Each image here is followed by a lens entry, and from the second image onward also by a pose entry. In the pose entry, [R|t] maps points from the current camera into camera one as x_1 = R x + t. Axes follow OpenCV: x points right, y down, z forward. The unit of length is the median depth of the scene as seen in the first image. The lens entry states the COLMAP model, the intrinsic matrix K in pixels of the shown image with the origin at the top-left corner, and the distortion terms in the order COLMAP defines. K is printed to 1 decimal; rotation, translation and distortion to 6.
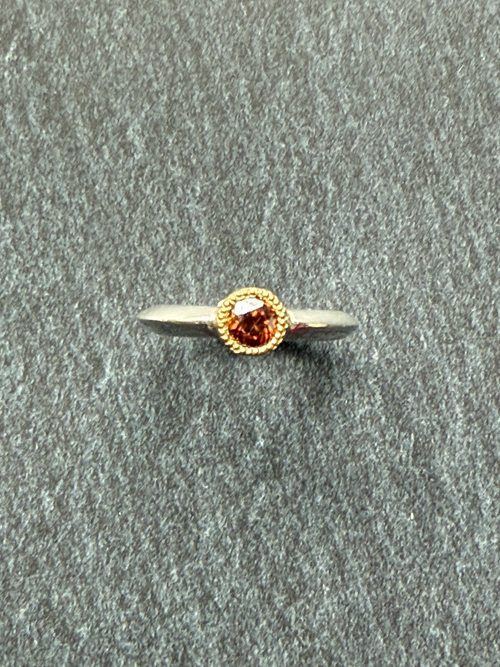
lens RADIAL K [[1226.6, 0, 250.3], [0, 1226.6, 333.5], [0, 0, 1]] dist [-0.009118, 0.000000]
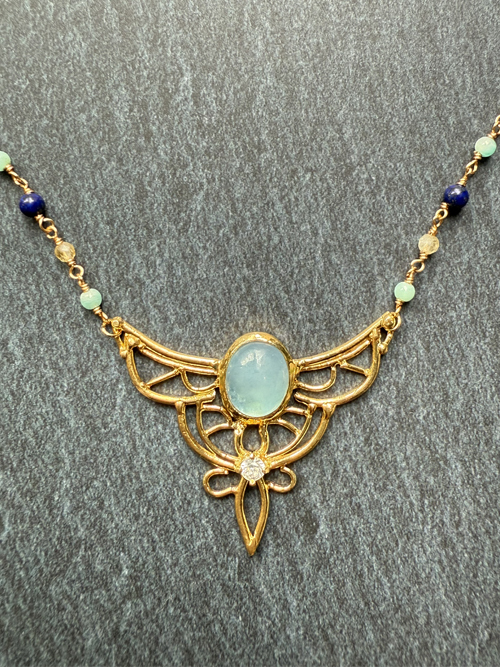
lens RADIAL K [[602.4, 0, 249.5], [0, 602.4, 333.4], [0, 0, 1]] dist [0.003127, -0.011486]
pose [[0.994328, -0.067089, 0.082523, 0.106349], [0.064078, 0.997198, 0.038611, -0.187980], [-0.084882, -0.033104, 0.995841, 0.338895]]
